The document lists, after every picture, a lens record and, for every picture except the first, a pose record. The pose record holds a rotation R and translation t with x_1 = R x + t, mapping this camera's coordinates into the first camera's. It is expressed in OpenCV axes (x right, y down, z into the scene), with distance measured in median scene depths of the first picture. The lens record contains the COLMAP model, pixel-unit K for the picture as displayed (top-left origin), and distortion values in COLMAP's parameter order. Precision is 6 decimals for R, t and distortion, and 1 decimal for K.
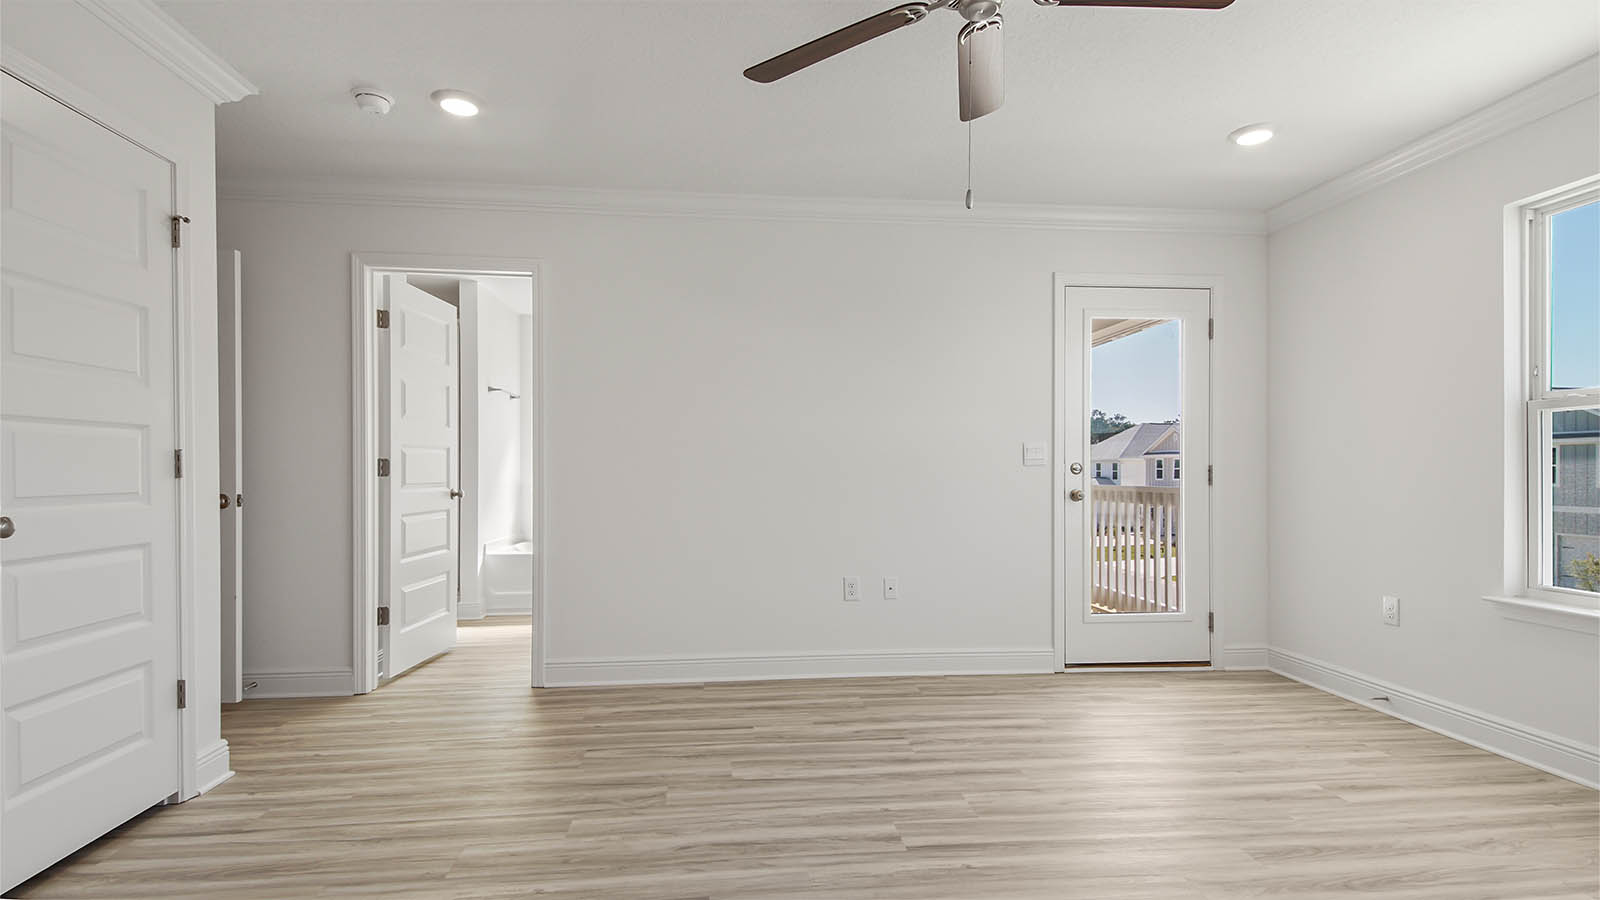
lens RADIAL K [[752.1, 0, 799.5], [0, 752.1, 498.5], [0, 0, 1]] dist [0.036354, -0.021066]
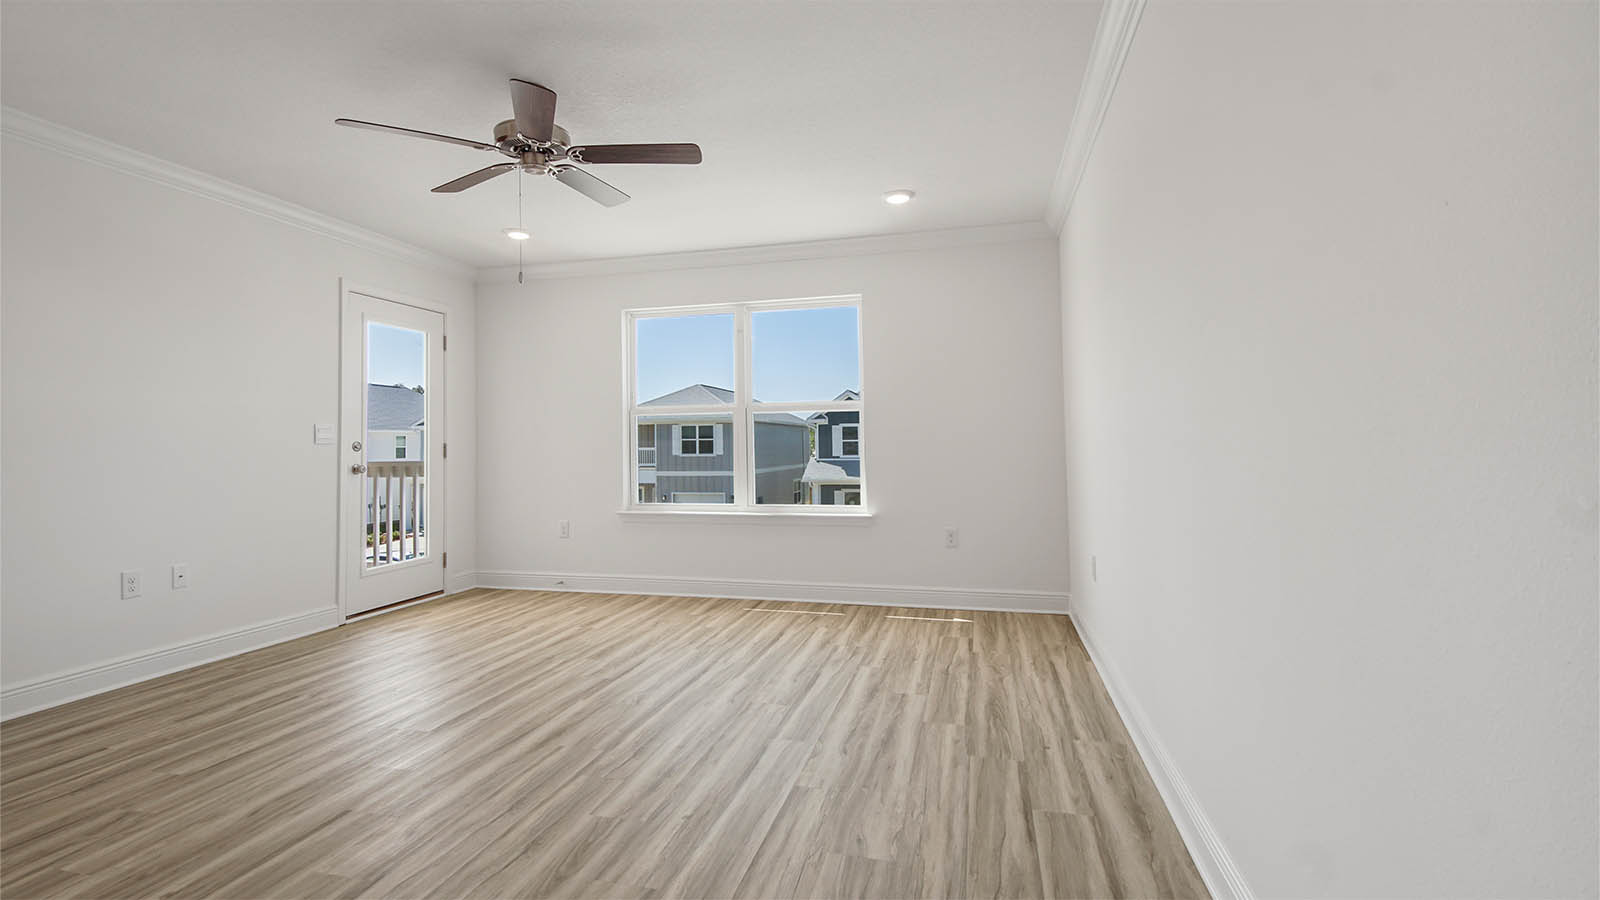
lens RADIAL K [[735.7, 0, 796.9], [0, 735.7, 472.1], [0, 0, 1]] dist [0.030791, -0.018624]
pose [[0.342799, -0.042164, 0.938462, -0.555718], [0.045690, 0.998558, 0.028174, -0.000715], [-0.938297, 0.033221, 0.344231, -0.045530]]
